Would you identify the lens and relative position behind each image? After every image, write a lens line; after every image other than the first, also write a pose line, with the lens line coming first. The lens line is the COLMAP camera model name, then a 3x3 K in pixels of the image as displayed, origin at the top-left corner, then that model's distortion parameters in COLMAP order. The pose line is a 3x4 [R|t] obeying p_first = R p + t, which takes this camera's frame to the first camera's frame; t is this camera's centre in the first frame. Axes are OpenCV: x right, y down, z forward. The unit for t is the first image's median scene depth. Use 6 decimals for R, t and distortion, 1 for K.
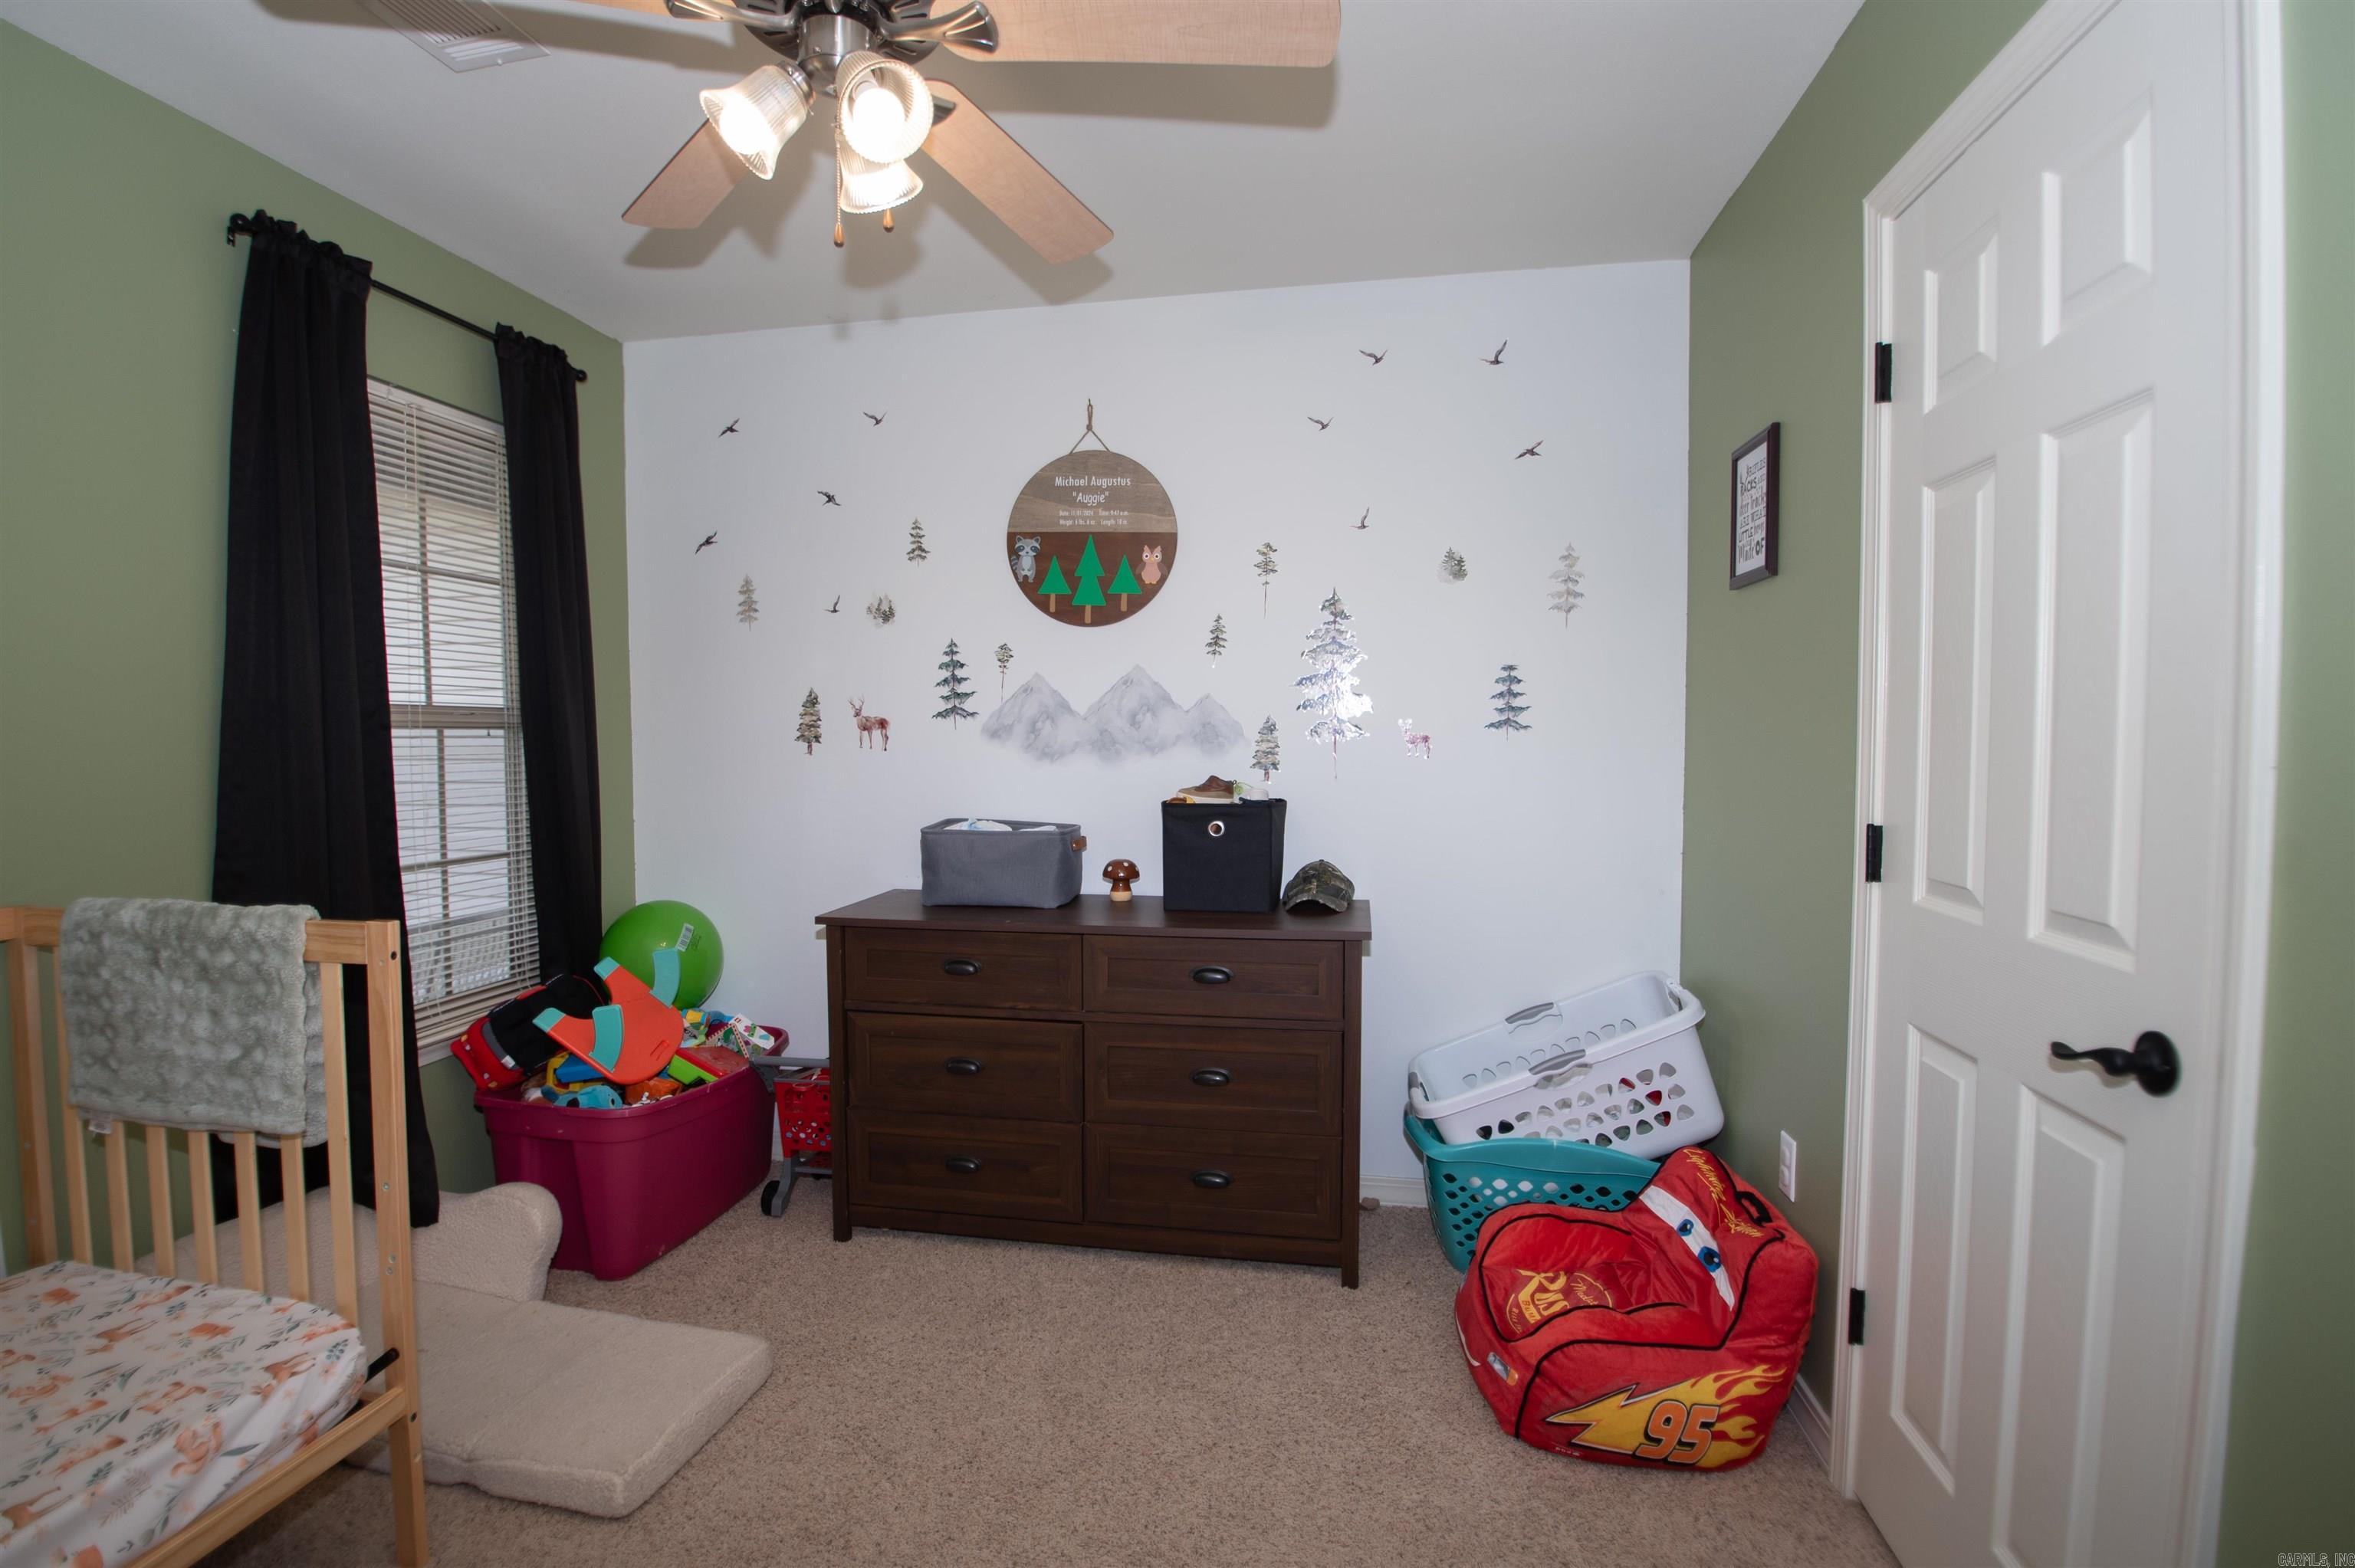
lens RADIAL K [[1140.3, 0, 1168.7], [0, 1140.3, 758.7], [0, 0, 1]] dist [-0.027209, -0.009267]
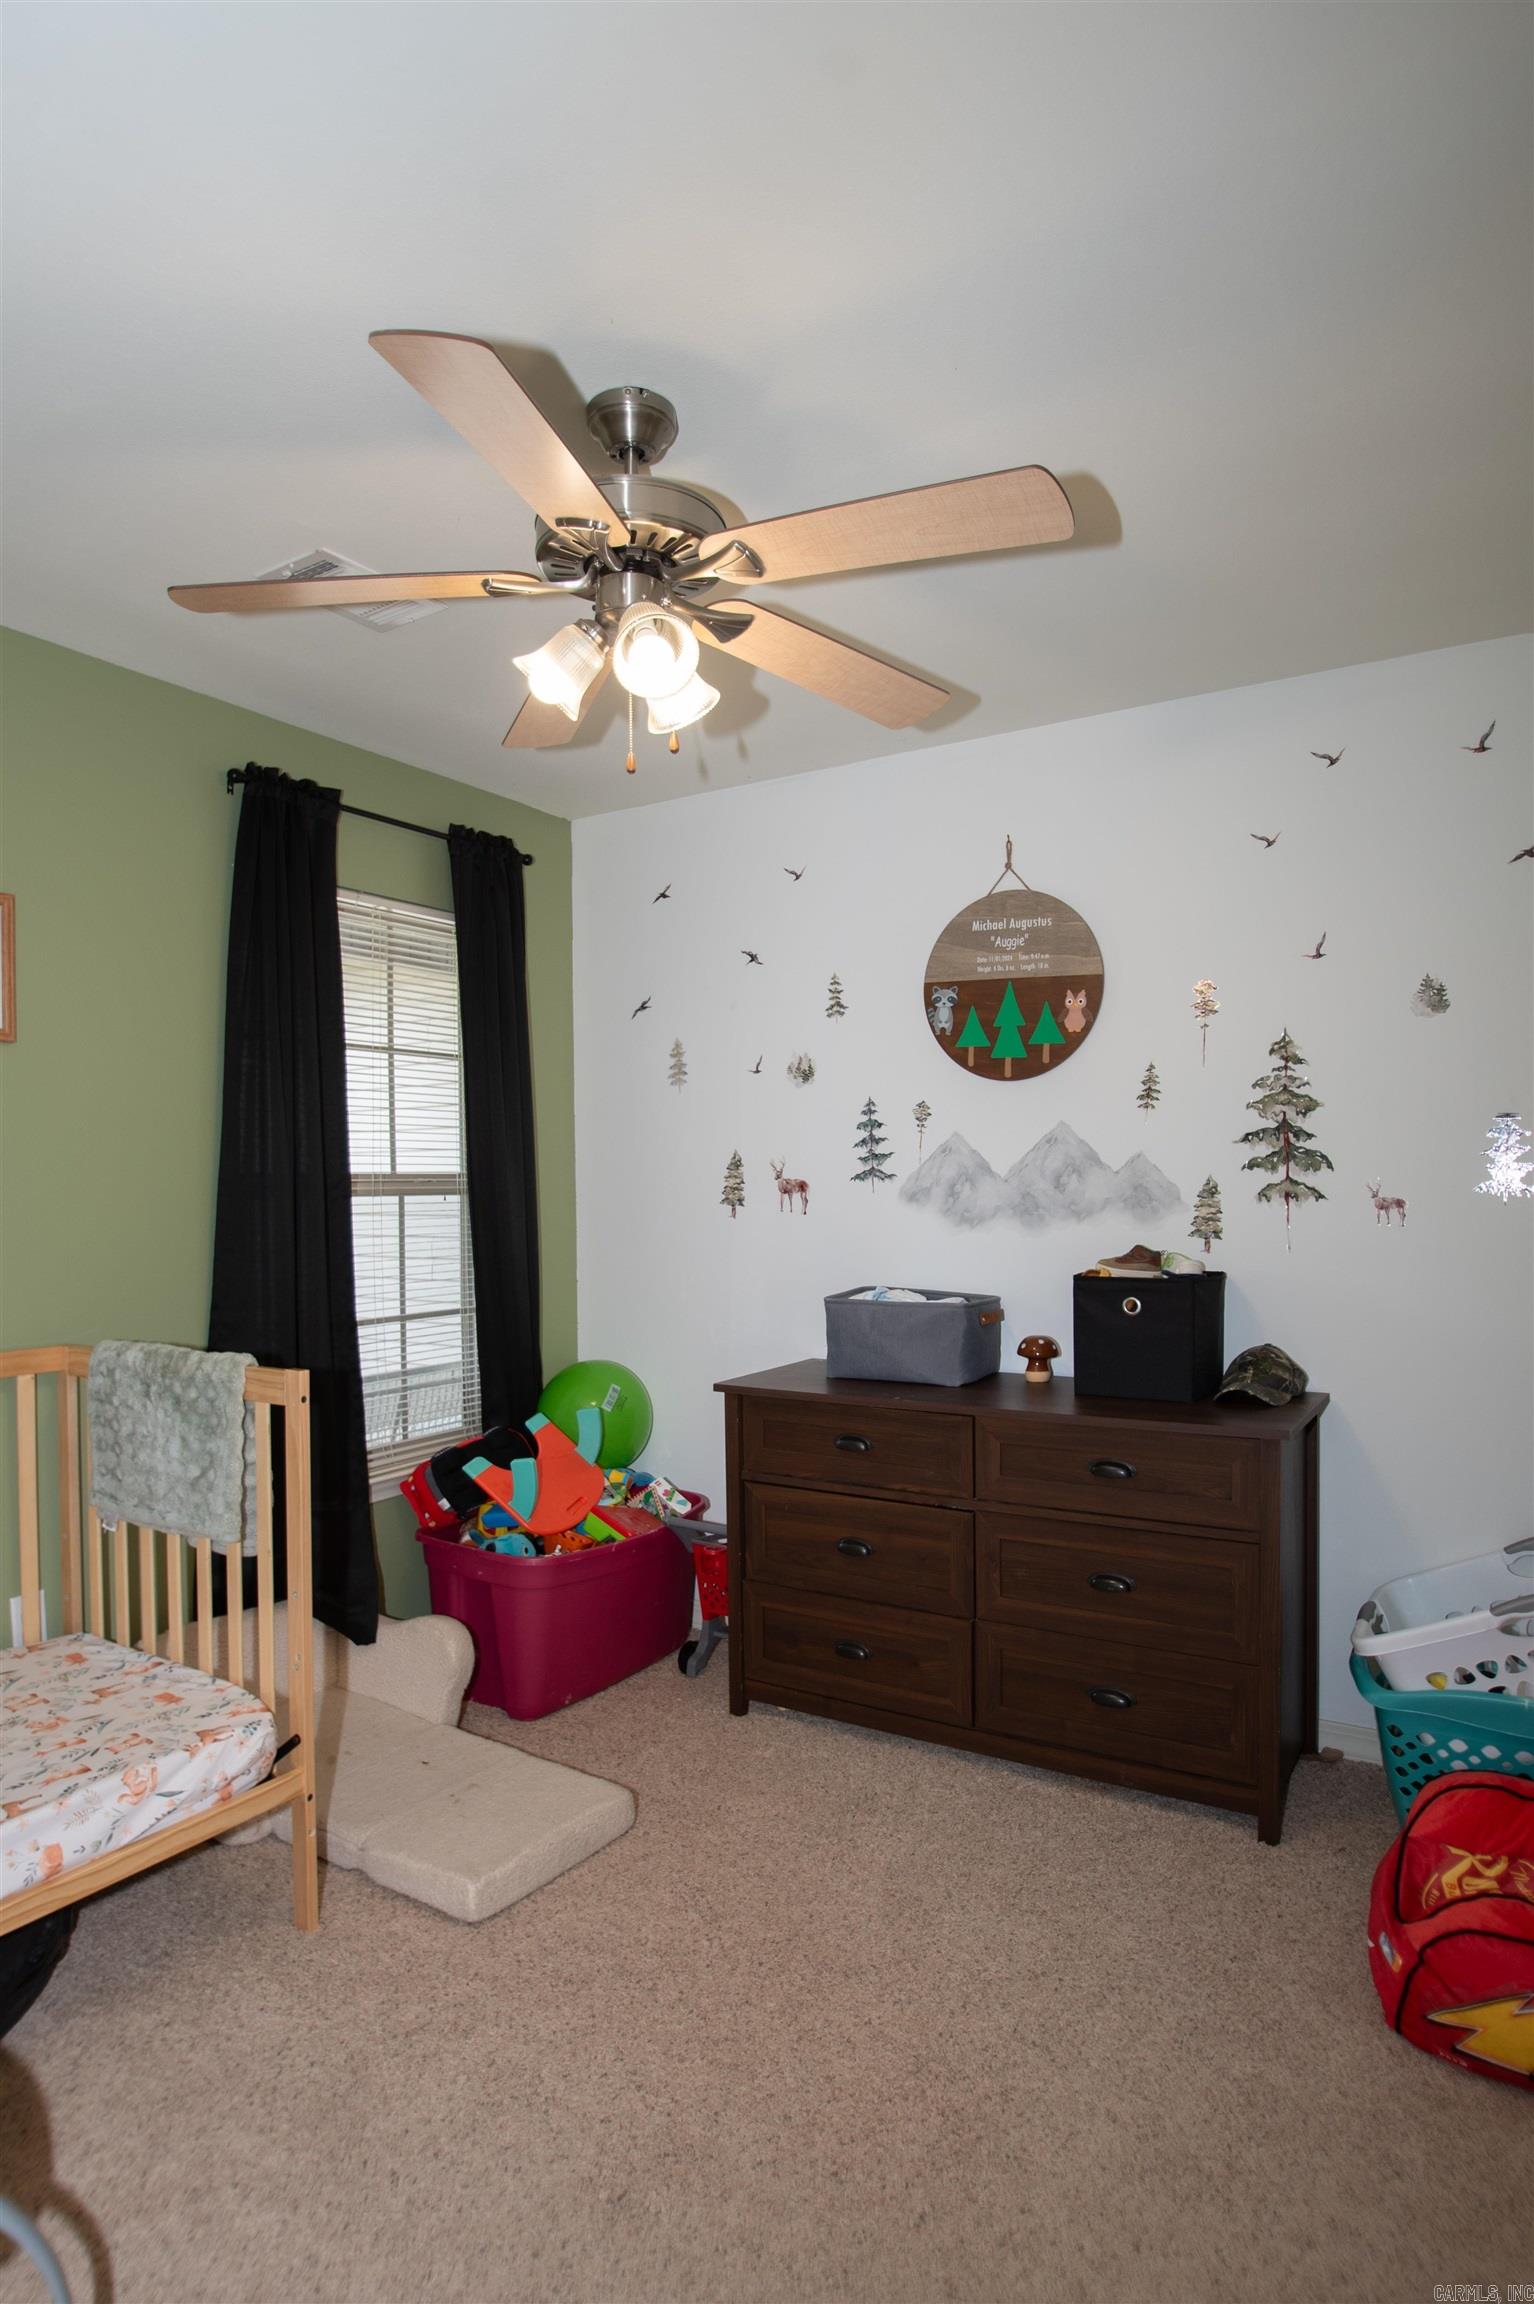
lens RADIAL K [[1321.3, 0, 767.0], [0, 1321.3, 1152.0], [0, 0, 1]] dist [-0.054198, 0.002549]
pose [[0.931277, -0.013443, -0.364063, 0.161128], [-0.001449, 0.999174, -0.040598, -0.017841], [0.364308, 0.038336, 0.930489, -0.070921]]
